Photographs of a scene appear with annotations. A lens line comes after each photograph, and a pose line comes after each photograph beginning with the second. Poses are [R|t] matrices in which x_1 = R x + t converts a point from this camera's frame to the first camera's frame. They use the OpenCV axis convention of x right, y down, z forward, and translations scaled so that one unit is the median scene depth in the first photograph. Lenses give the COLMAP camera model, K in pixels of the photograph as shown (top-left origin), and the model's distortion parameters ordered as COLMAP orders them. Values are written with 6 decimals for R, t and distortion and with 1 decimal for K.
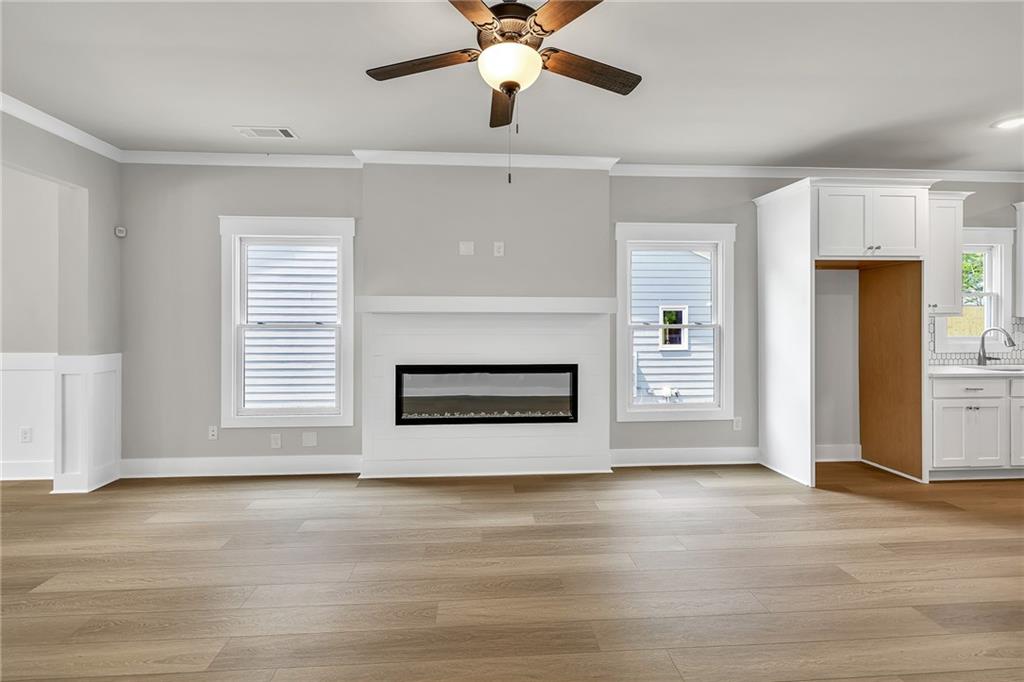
lens RADIAL K [[419.5, 0, 515.0], [0, 419.5, 322.0], [0, 0, 1]] dist [0.011356, 0.000135]
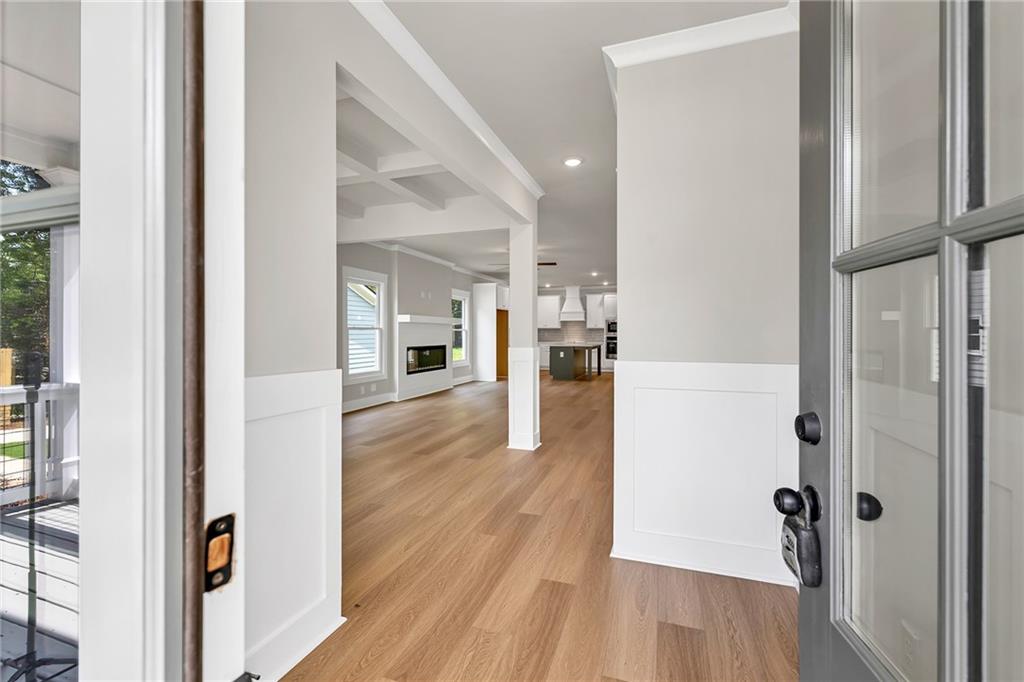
lens RADIAL K [[431.9, 0, 508.2], [0, 431.9, 331.8], [0, 0, 1]] dist [0.012320, -0.000056]
pose [[0.392388, 0.002845, 0.919795, -2.065539], [0.008933, 0.999936, -0.006904, 0.044567], [-0.919756, 0.010926, 0.392338, -0.337999]]
